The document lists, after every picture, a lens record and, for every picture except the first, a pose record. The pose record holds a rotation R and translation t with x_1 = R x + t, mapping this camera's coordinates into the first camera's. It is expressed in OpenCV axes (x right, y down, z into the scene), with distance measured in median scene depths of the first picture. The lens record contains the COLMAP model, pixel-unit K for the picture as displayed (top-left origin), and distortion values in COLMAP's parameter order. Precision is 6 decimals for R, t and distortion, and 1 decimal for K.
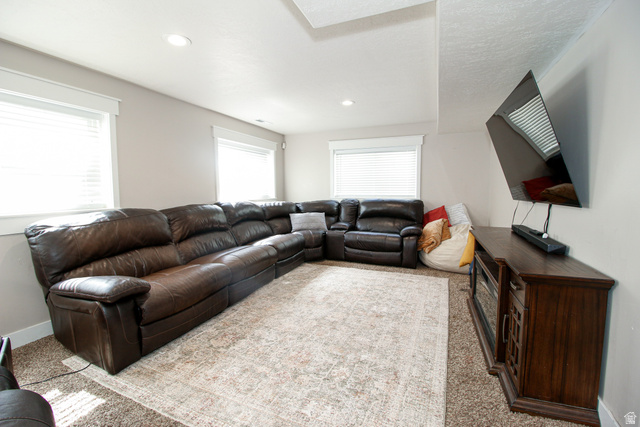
lens RADIAL K [[291.8, 0, 321.7], [0, 291.8, 208.6], [0, 0, 1]] dist [0.001395, -0.015461]
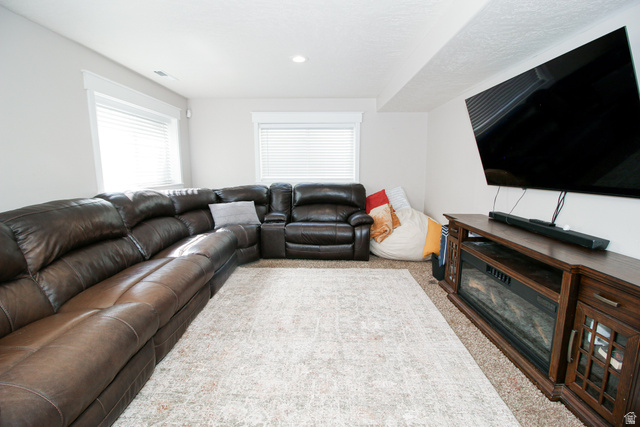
lens RADIAL K [[291.8, 0, 321.7], [0, 291.8, 208.6], [0, 0, 1]] dist [0.001395, -0.015461]
pose [[0.931039, -0.043918, 0.362266, -0.131912], [0.019950, 0.997373, 0.069641, -0.021442], [-0.364373, -0.057611, 0.929469, 0.216385]]
